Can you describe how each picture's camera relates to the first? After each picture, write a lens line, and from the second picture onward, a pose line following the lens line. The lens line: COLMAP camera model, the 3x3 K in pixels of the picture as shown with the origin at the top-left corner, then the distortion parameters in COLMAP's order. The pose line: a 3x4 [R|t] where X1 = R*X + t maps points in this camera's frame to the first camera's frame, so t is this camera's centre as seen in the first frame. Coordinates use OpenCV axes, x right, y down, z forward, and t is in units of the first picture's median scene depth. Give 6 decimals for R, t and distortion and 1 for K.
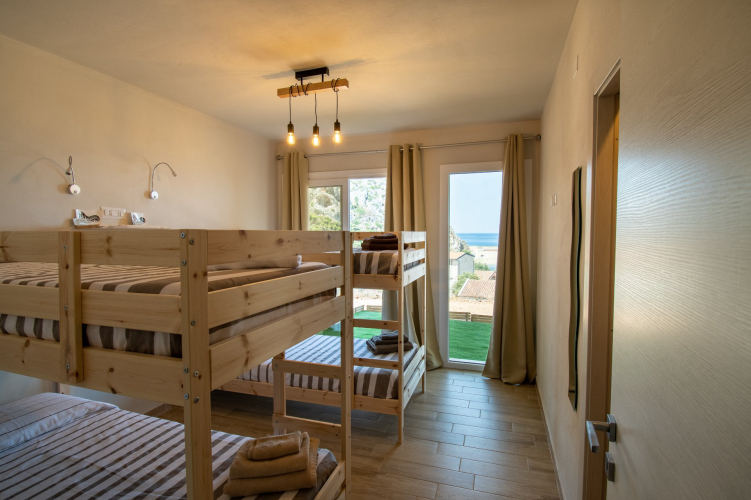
lens RADIAL K [[363.4, 0, 376.5], [0, 363.4, 245.8], [0, 0, 1]] dist [-0.033027, -0.001911]
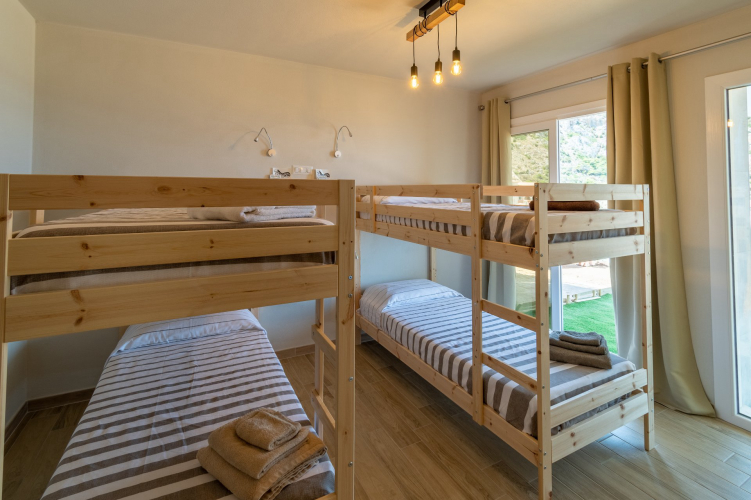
lens RADIAL K [[344.4, 0, 363.4], [0, 344.4, 176.1], [0, 0, 1]] dist [-0.005581, -0.000807]
pose [[0.715196, -0.019743, -0.698645, 0.268302], [-0.030983, 0.997723, -0.059911, -0.004275], [0.698237, 0.064494, 0.712956, 0.304451]]
